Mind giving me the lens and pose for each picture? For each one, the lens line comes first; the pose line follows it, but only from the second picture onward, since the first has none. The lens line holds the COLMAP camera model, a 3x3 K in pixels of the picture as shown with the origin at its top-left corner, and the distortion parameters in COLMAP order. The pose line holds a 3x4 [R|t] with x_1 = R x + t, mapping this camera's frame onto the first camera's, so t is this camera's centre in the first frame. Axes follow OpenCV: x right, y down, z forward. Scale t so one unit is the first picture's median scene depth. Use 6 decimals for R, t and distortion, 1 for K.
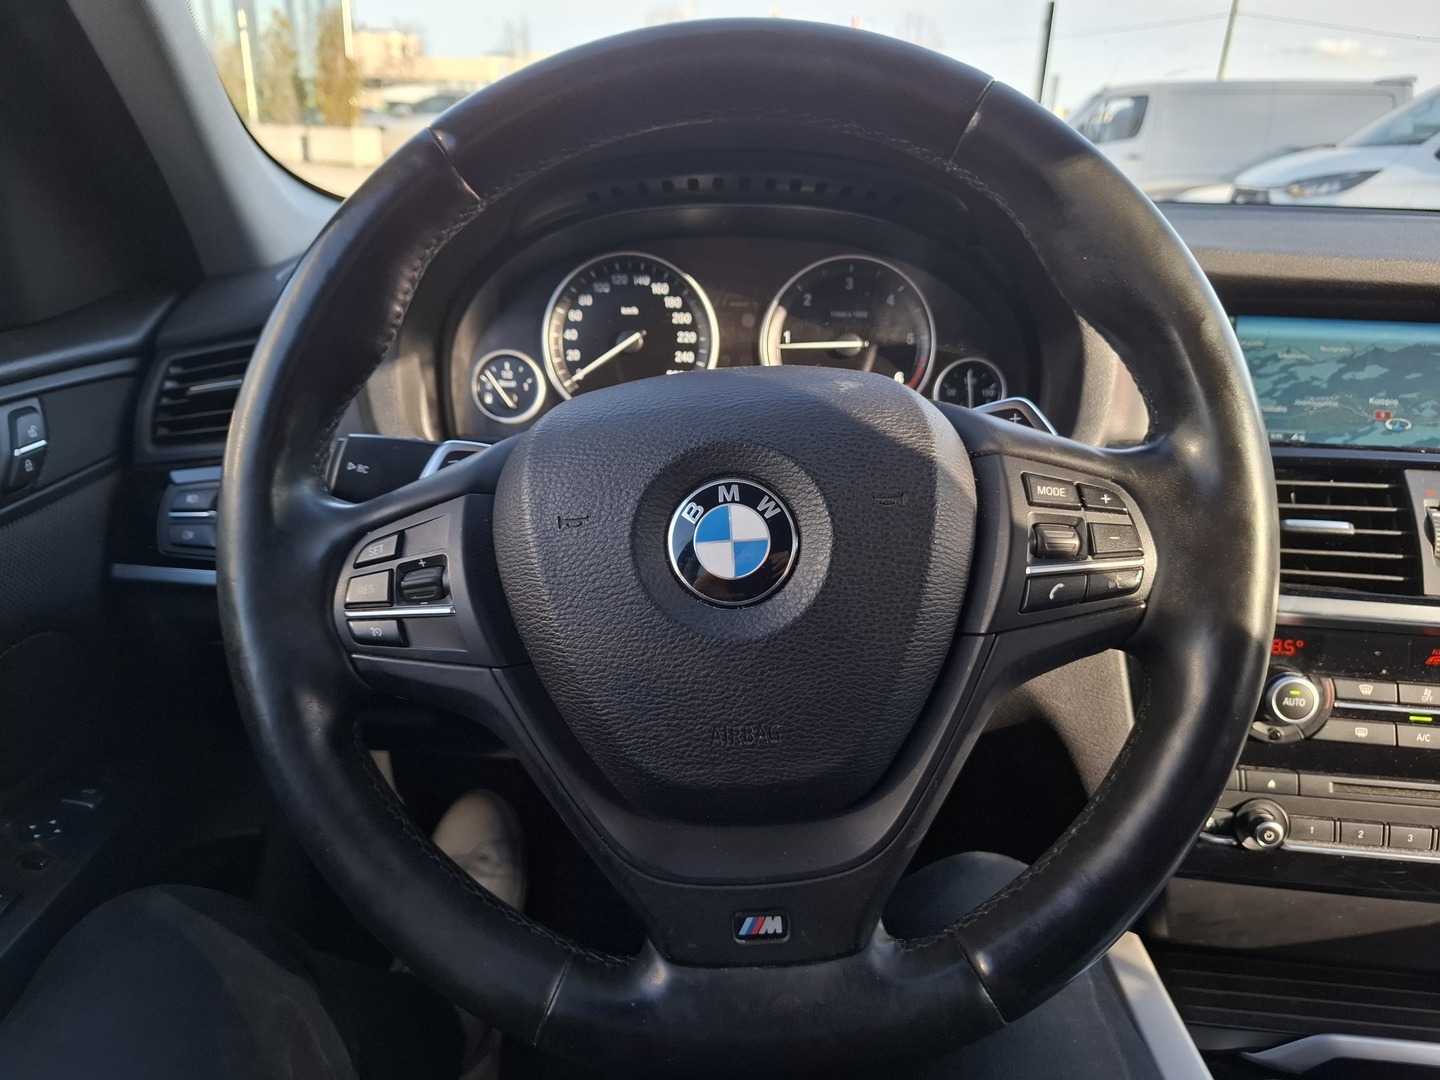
lens RADIAL K [[964.1, 0, 720.0], [0, 964.1, 540.0], [0, 0, 1]] dist [0.030408, -0.070700]
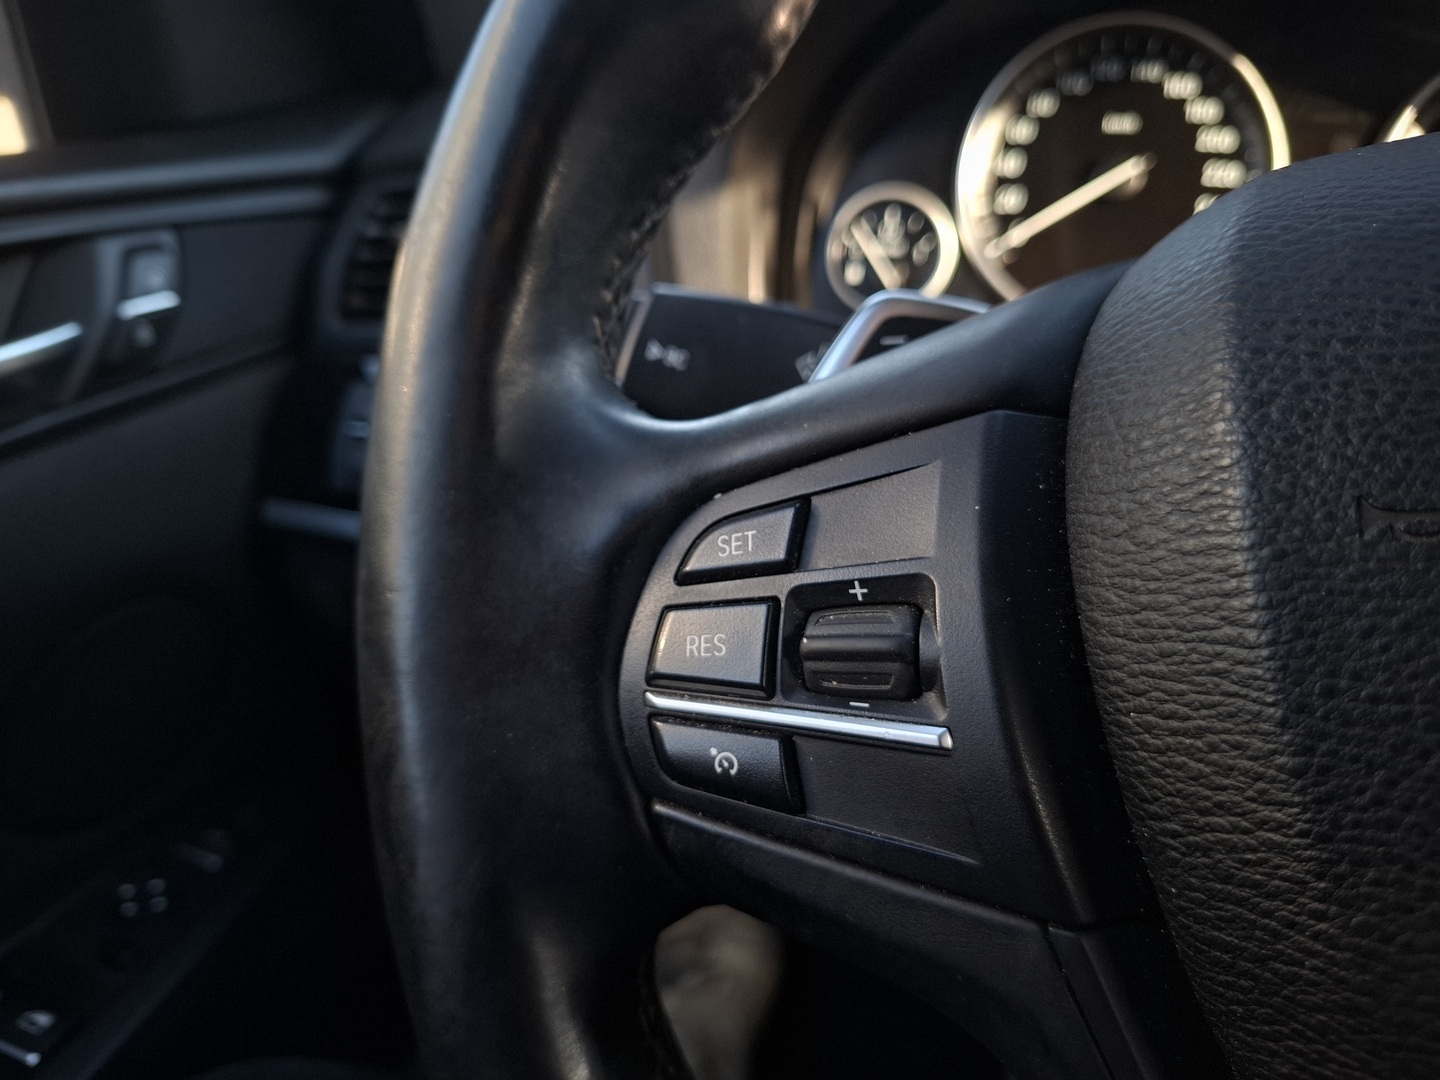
lens RADIAL K [[964.1, 0, 720.0], [0, 964.1, 540.0], [0, 0, 1]] dist [0.030408, -0.070700]
pose [[0.972259, 0.092729, -0.214742, -0.281618], [-0.083968, 0.995234, 0.049584, -0.009256], [0.218317, -0.030177, 0.975411, 0.629945]]
